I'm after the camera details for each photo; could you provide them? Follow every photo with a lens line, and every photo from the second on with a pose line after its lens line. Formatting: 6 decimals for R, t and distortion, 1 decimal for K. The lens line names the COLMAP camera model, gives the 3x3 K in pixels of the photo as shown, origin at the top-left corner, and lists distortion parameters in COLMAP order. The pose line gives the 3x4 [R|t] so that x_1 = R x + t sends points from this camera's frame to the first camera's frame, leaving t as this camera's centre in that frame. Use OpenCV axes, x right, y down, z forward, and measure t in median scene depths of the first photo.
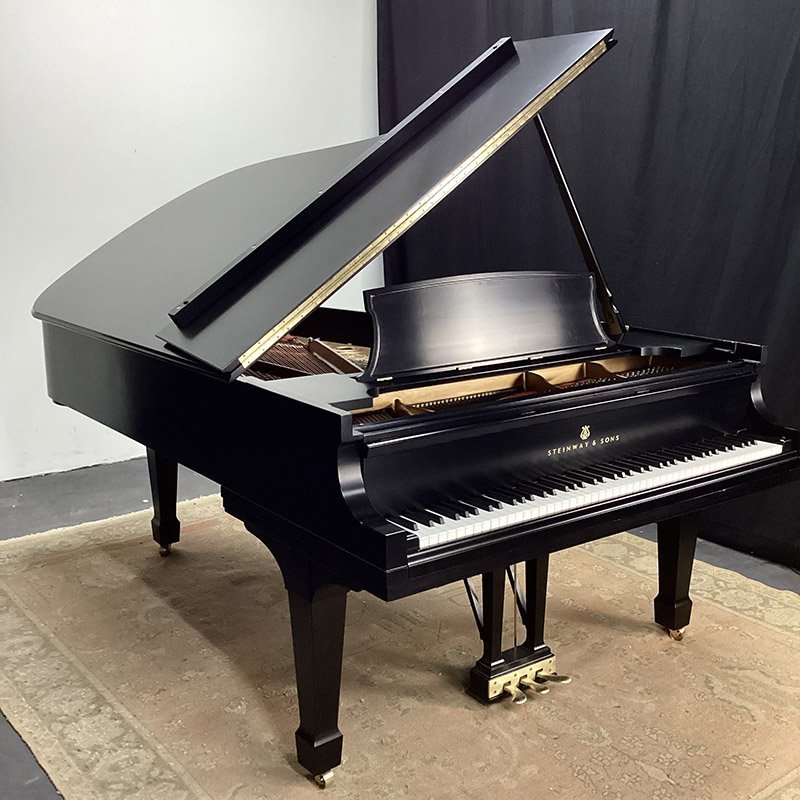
lens RADIAL K [[988.5, 0, 400.0], [0, 988.5, 400.0], [0, 0, 1]] dist [0.112231, -0.251257]
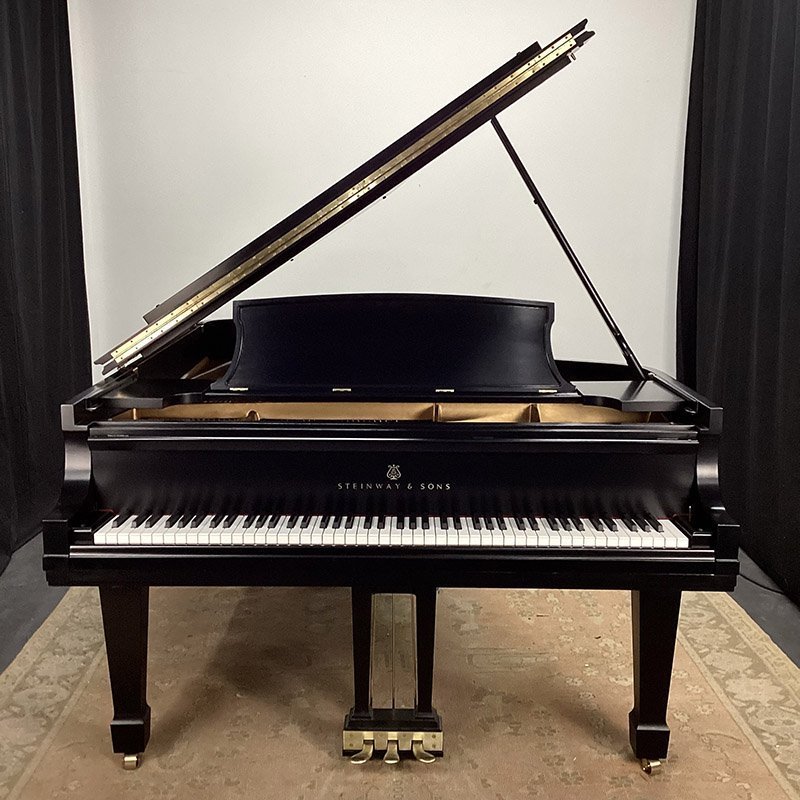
lens RADIAL K [[988.5, 0, 400.0], [0, 988.5, 400.0], [0, 0, 1]] dist [0.112231, -0.251257]
pose [[0.799210, 0.110179, -0.590867, 0.696539], [-0.136174, 0.990685, 0.000542, -0.031991], [0.585423, 0.080028, 0.806769, 0.279600]]
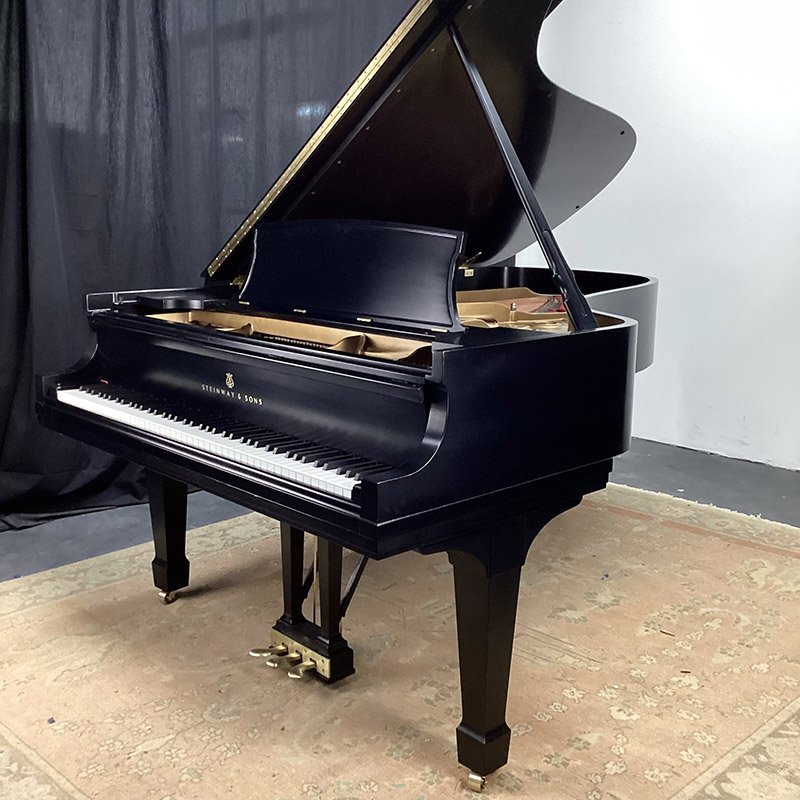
lens RADIAL K [[969.9, 0, 376.6], [0, 969.9, 400.2], [0, 0, 1]] dist [0.100777, -0.280501]
pose [[0.098435, 0.198224, -0.975201, 1.082629], [-0.226406, 0.958723, 0.172021, -0.136609], [0.969046, 0.203858, 0.139251, 0.995101]]
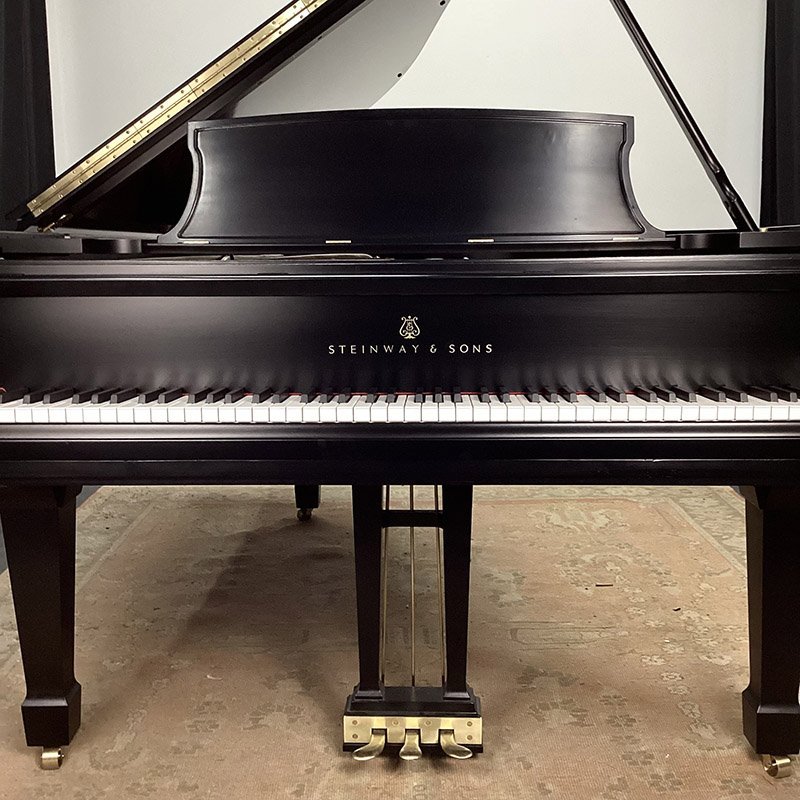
lens RADIAL K [[988.5, 0, 400.0], [0, 988.5, 400.0], [0, 0, 1]] dist [0.112231, -0.251257]
pose [[0.785489, 0.087754, -0.612623, 0.549871], [-0.129821, 0.991236, -0.024466, 0.091129], [0.605107, 0.098749, 0.789997, 0.512870]]
